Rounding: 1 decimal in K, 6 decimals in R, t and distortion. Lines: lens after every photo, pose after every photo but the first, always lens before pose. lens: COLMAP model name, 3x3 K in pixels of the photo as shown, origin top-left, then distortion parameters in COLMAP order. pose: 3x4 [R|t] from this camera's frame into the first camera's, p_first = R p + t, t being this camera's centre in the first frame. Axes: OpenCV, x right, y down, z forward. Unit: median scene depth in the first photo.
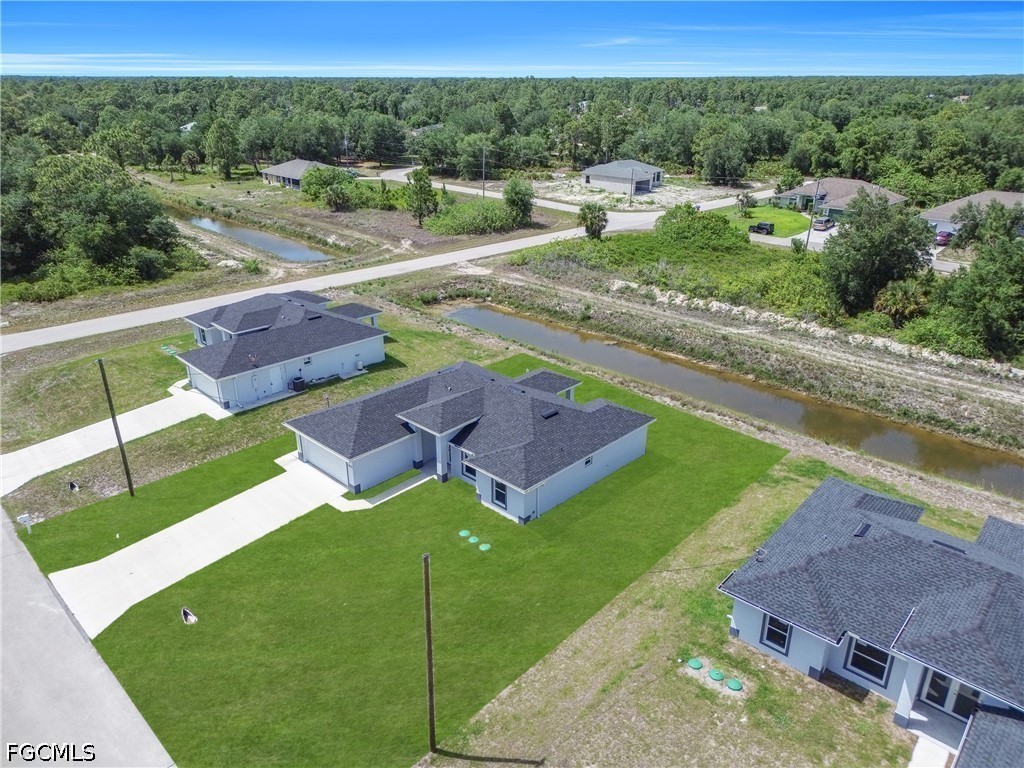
lens RADIAL K [[715.6, 0, 512.0], [0, 715.6, 384.0], [0, 0, 1]] dist [0.076429, -0.098428]
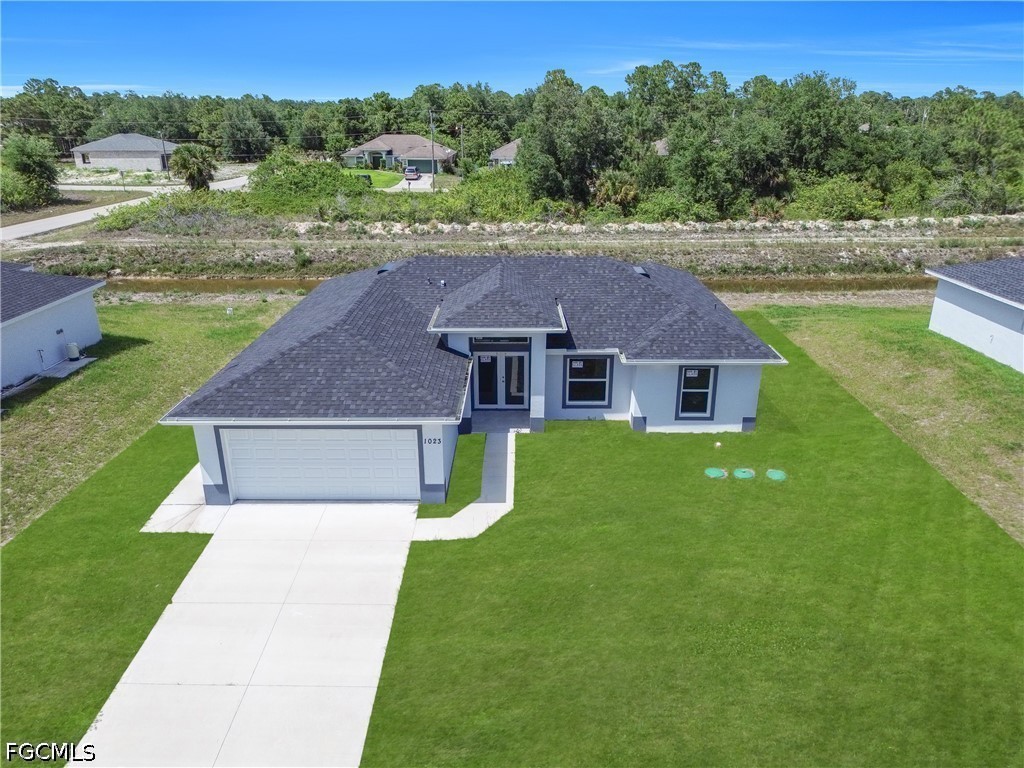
lens RADIAL K [[717.4, 0, 511.2], [0, 717.4, 384.6], [0, 0, 1]] dist [0.054392, -0.056466]
pose [[0.725235, -0.247248, 0.642575, -0.283500], [0.271113, 0.960446, 0.063569, 0.041126], [-0.632876, 0.128108, 0.763581, 0.388086]]
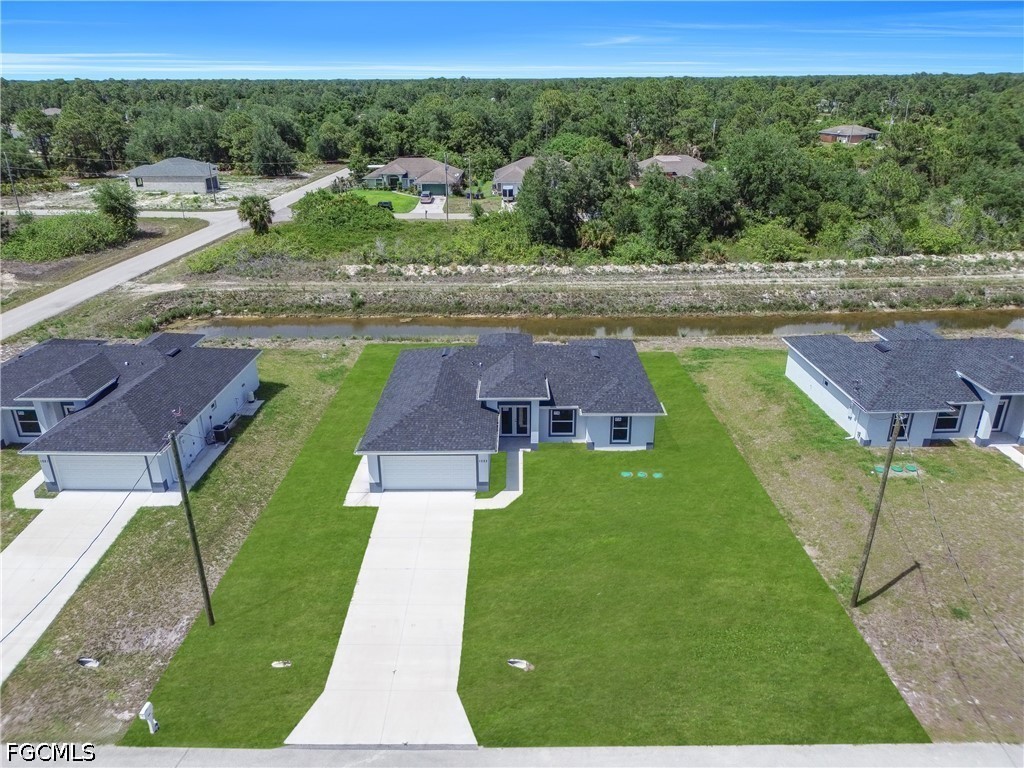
lens RADIAL K [[715.6, 0, 512.0], [0, 715.6, 384.0], [0, 0, 1]] dist [0.076429, -0.098428]
pose [[0.722276, -0.272983, 0.635450, -0.452123], [0.275894, 0.956260, 0.097209, -0.032521], [-0.634192, 0.105105, 0.765998, 0.176631]]
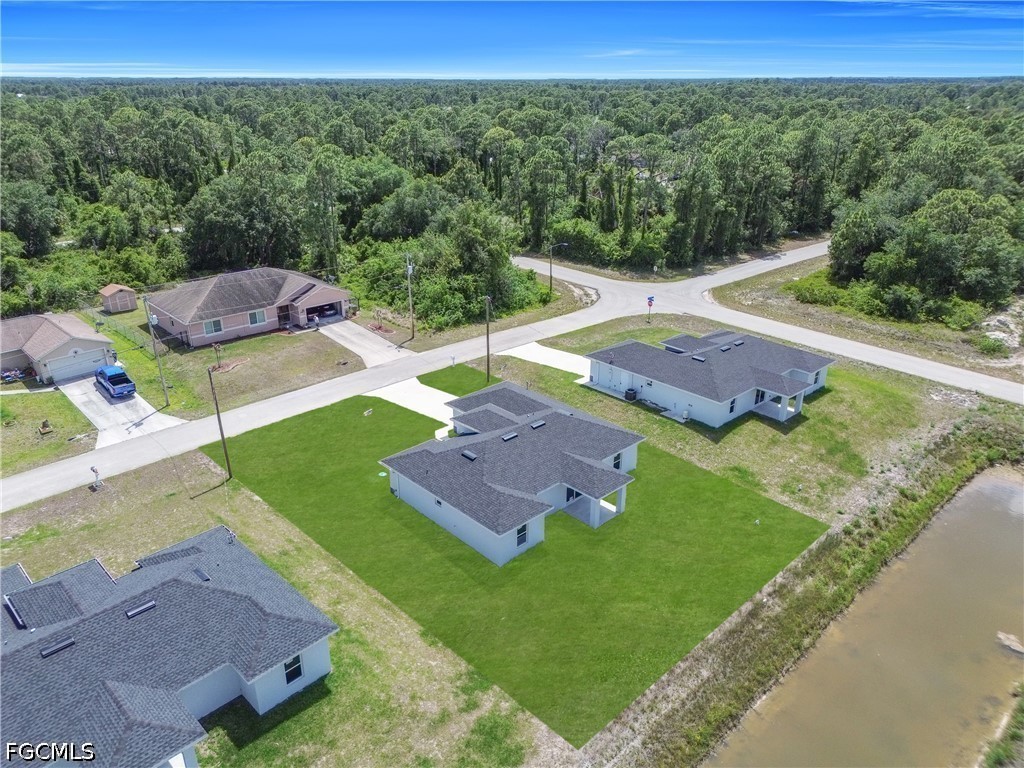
lens RADIAL K [[715.6, 0, 512.0], [0, 715.6, 384.0], [0, 0, 1]] dist [0.076429, -0.098428]
pose [[-0.044347, 0.389132, -0.920114, 0.651975], [-0.390574, 0.840961, 0.374481, -0.313359], [0.919503, 0.375980, 0.114691, 0.563525]]
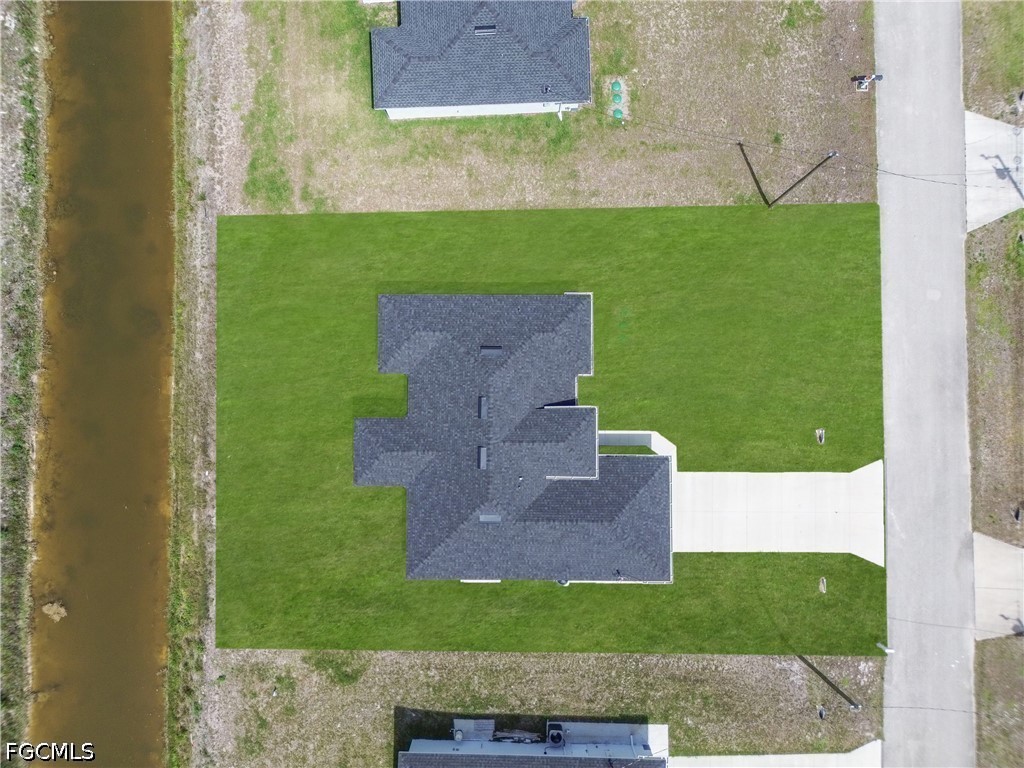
lens RADIAL K [[717.4, 0, 511.2], [0, 717.4, 384.6], [0, 0, 1]] dist [0.054392, -0.056466]
pose [[-0.693063, -0.720623, 0.019129, -0.009899], [0.286336, -0.250839, 0.924712, -0.521961], [-0.661570, 0.646361, 0.380188, 0.415590]]
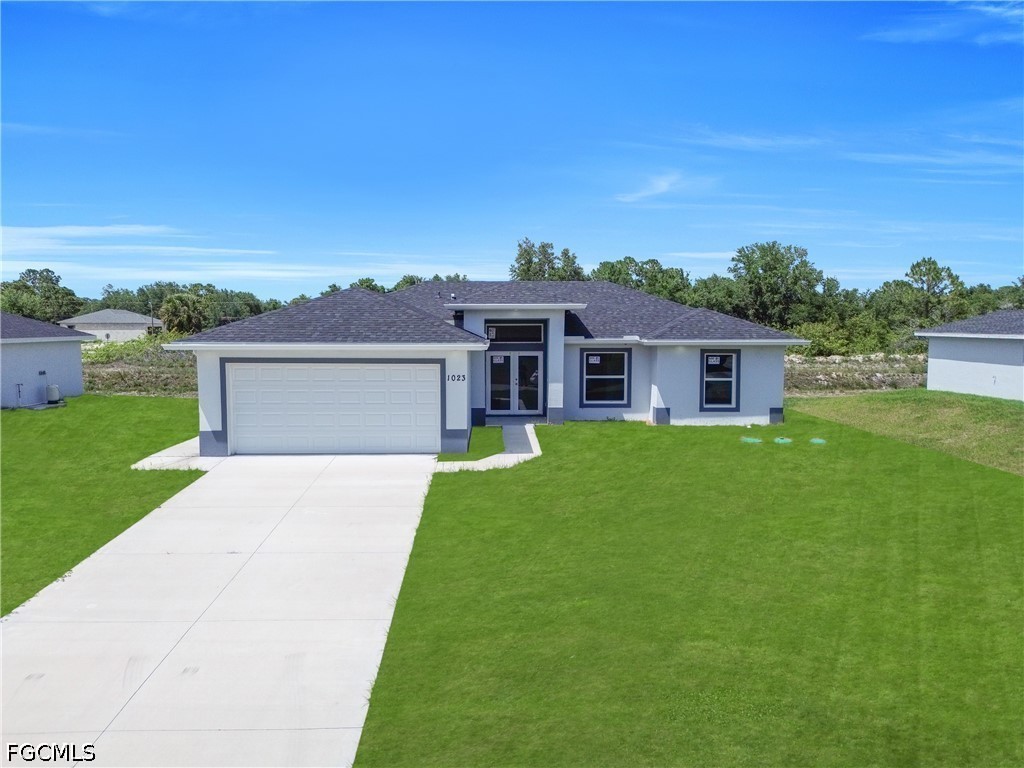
lens RADIAL K [[715.6, 0, 512.0], [0, 715.6, 384.0], [0, 0, 1]] dist [0.076429, -0.098428]
pose [[0.695171, -0.059244, 0.716399, -0.303016], [0.279026, 0.940696, -0.192966, 0.125757], [-0.662482, 0.334038, 0.670475, 0.434662]]
